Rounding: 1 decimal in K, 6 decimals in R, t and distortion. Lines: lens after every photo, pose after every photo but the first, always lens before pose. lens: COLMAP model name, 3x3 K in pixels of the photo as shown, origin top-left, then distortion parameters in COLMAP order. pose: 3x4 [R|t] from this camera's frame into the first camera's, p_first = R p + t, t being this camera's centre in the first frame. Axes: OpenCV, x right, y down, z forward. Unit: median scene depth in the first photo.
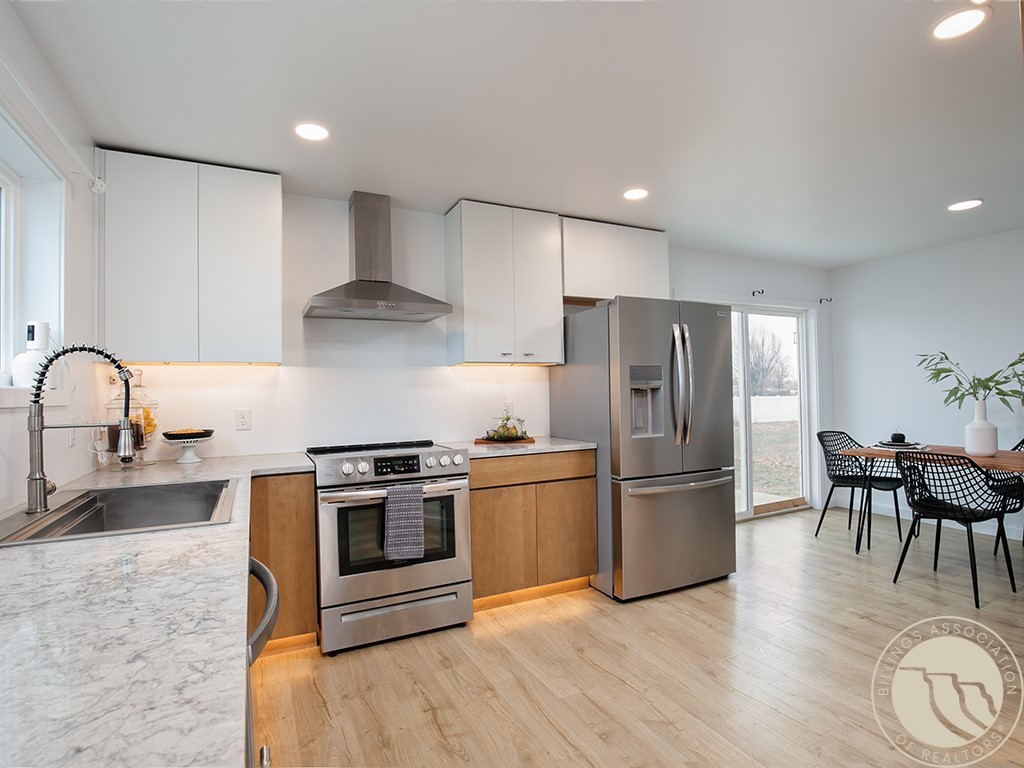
lens RADIAL K [[529.6, 0, 514.3], [0, 529.6, 386.2], [0, 0, 1]] dist [-0.026217, 0.000486]
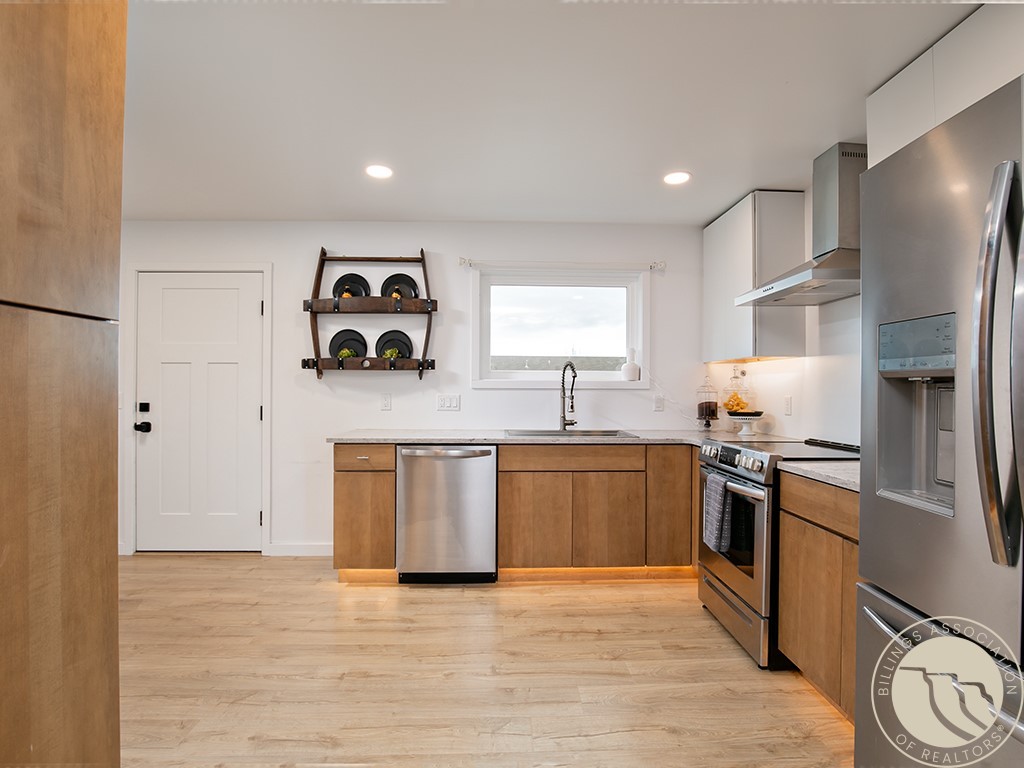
lens RADIAL K [[517.5, 0, 534.0], [0, 517.5, 386.6], [0, 0, 1]] dist [-0.020922, 0.000077]
pose [[-0.382796, 0.015183, -0.923708, 0.724526], [0.014845, 0.999837, 0.010283, 0.002503], [0.923714, -0.009776, -0.382959, 0.921782]]
